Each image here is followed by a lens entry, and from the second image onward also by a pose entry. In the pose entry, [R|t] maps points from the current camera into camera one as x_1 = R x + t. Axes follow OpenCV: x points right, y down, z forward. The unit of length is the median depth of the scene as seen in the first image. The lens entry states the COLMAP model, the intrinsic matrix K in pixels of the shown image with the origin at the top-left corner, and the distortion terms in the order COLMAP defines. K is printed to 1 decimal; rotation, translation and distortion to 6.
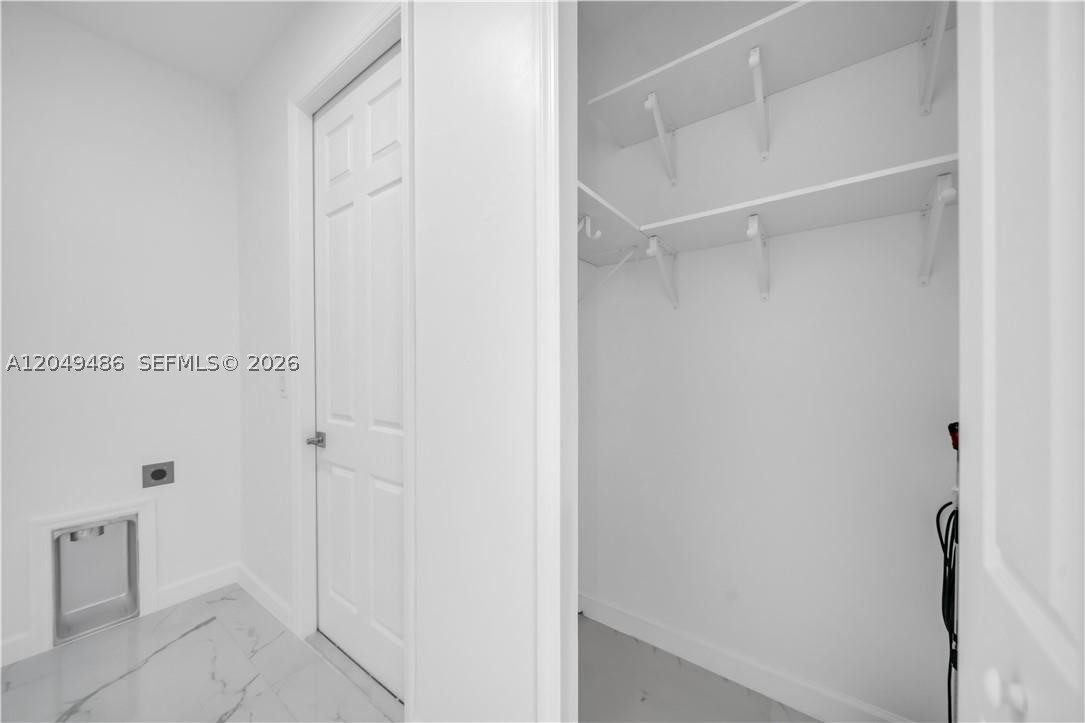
lens RADIAL K [[375.6, 0, 544.6], [0, 375.6, 369.3], [0, 0, 1]] dist [0.000376, 0.000291]
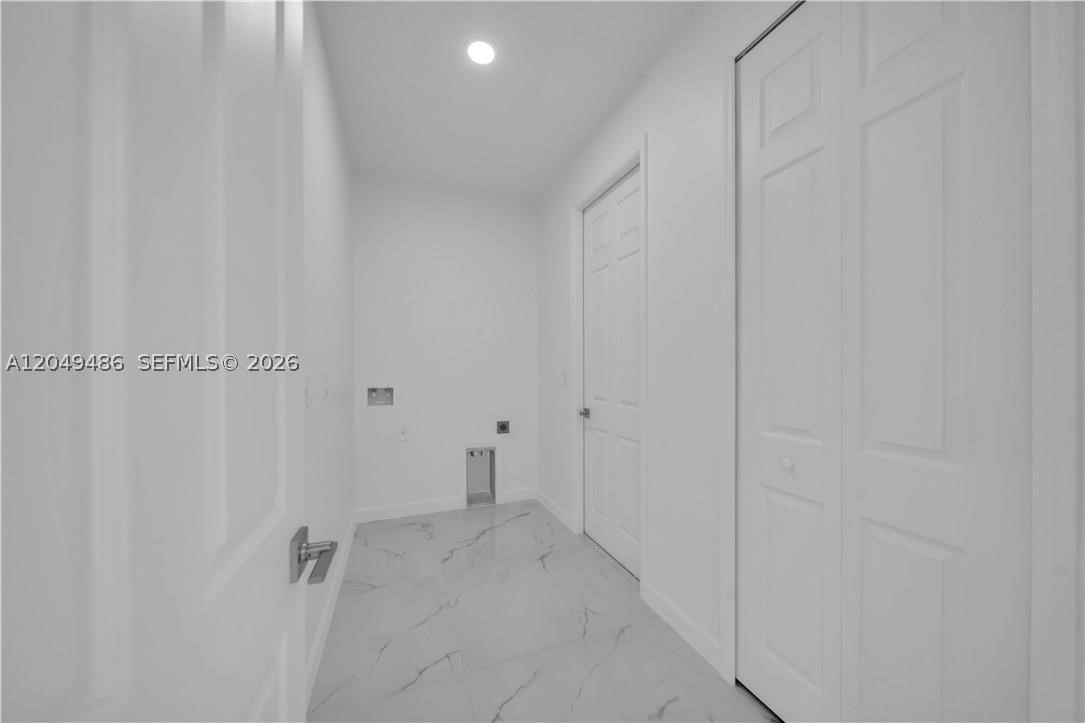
lens RADIAL K [[375.6, 0, 543.2], [0, 375.6, 369.1], [0, 0, 1]] dist [0.000376, 0.000291]
pose [[0.841527, 0.005111, -0.540191, 0.112008], [-0.005591, 0.999984, 0.000752, 0.000252], [0.540186, 0.002387, 0.841542, -0.451086]]
